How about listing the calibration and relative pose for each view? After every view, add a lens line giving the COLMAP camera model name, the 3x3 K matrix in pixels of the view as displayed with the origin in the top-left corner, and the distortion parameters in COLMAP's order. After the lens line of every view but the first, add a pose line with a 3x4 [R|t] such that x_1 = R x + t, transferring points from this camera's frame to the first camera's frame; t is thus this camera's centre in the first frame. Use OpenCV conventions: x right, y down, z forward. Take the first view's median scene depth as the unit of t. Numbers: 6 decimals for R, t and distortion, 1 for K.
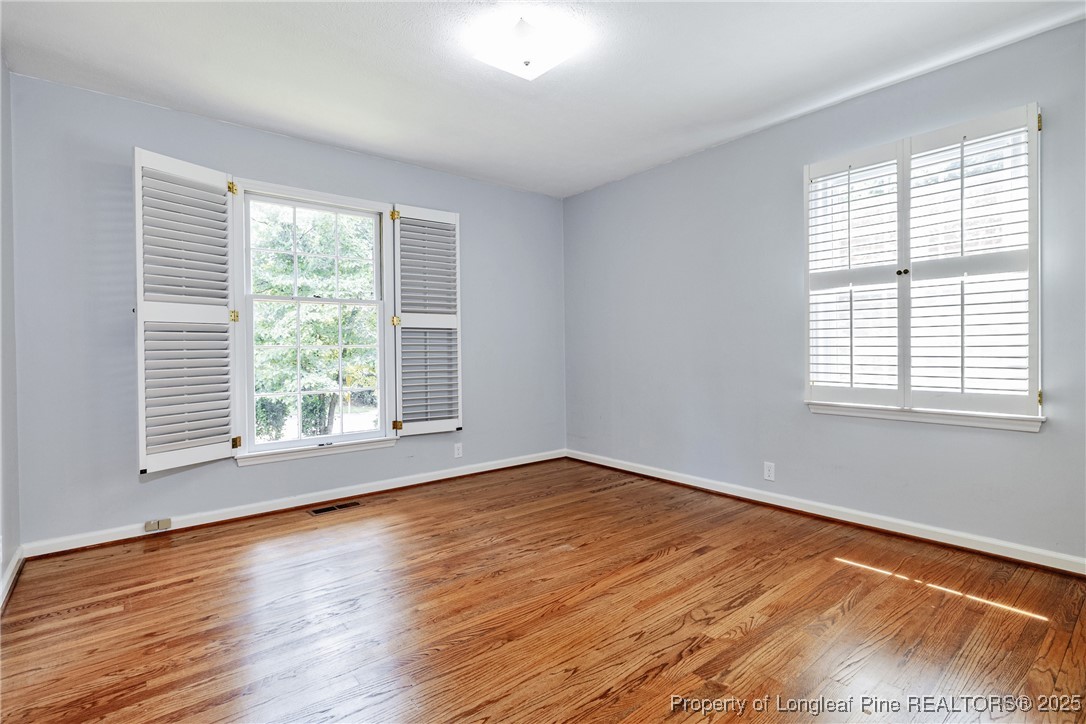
lens RADIAL K [[523.6, 0, 543.1], [0, 523.6, 358.3], [0, 0, 1]] dist [0.002672, -0.000021]
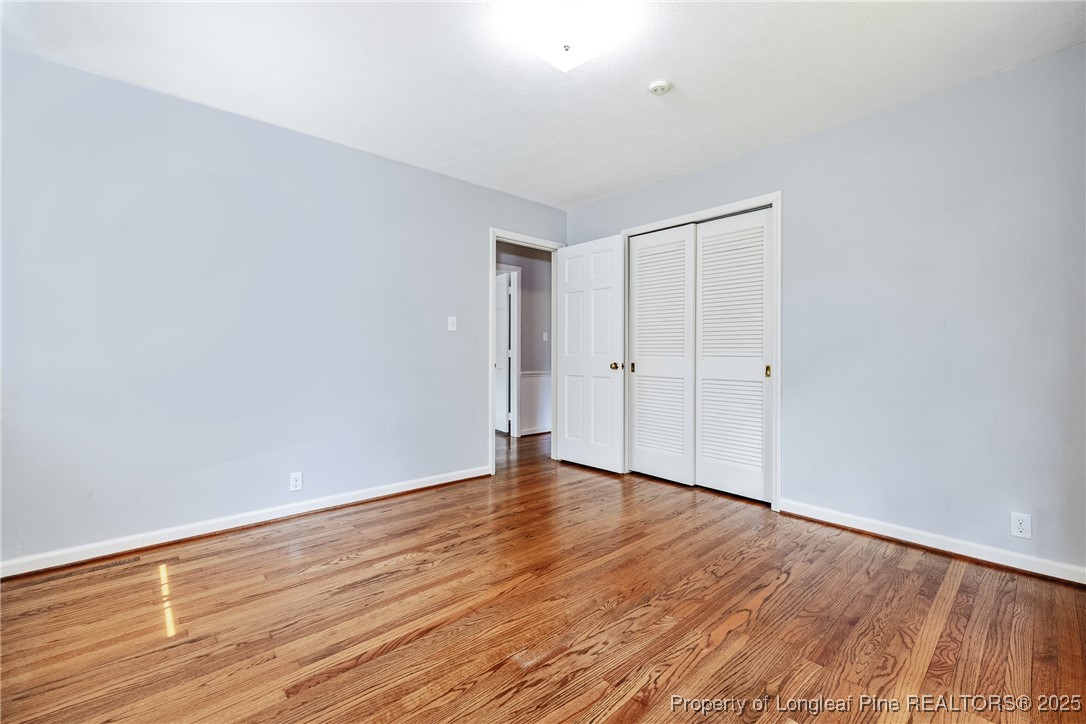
lens RADIAL K [[448.7, 0, 543.2], [0, 448.7, 357.0], [0, 0, 1]] dist [0.040974, -0.001254]
pose [[-0.998757, 0.009766, -0.048885, 0.052770], [0.008484, 0.999616, 0.026375, -0.033812], [0.049124, 0.025928, -0.998456, 1.750332]]
